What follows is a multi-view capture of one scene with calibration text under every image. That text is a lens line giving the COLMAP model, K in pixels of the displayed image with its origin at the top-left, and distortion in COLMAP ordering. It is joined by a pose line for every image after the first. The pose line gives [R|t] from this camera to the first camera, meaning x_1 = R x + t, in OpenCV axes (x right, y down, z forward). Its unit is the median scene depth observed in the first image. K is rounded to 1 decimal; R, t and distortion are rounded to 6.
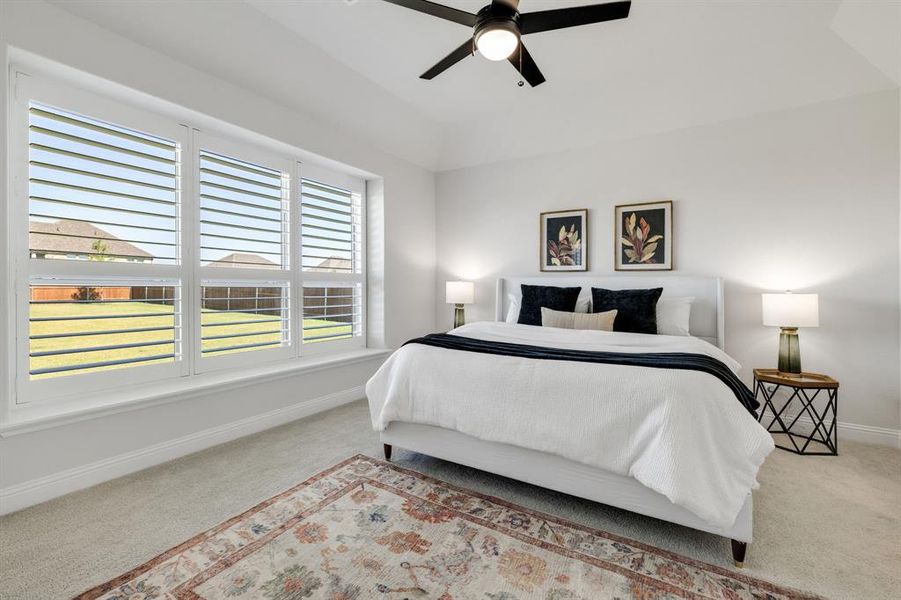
lens RADIAL K [[397.2, 0, 450.3], [0, 397.2, 291.7], [0, 0, 1]] dist [0.009132, -0.002100]
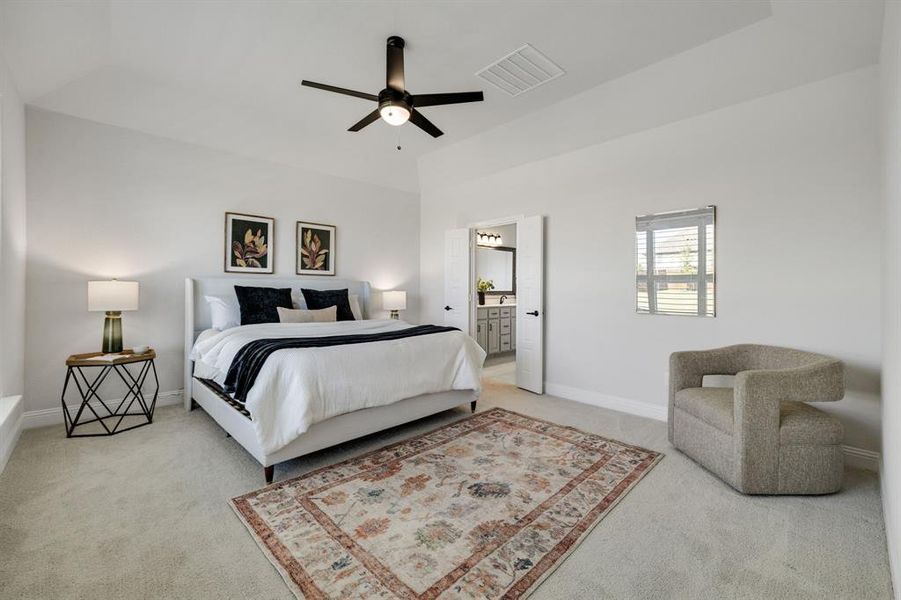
lens RADIAL K [[380.7, 0, 450.8], [0, 380.7, 293.5], [0, 0, 1]] dist [0.002482, 0.000526]
pose [[0.228684, -0.020349, 0.973288, -0.930243], [0.006194, 0.999792, 0.019447, -0.021573], [-0.973481, 0.001581, 0.228762, 0.419791]]
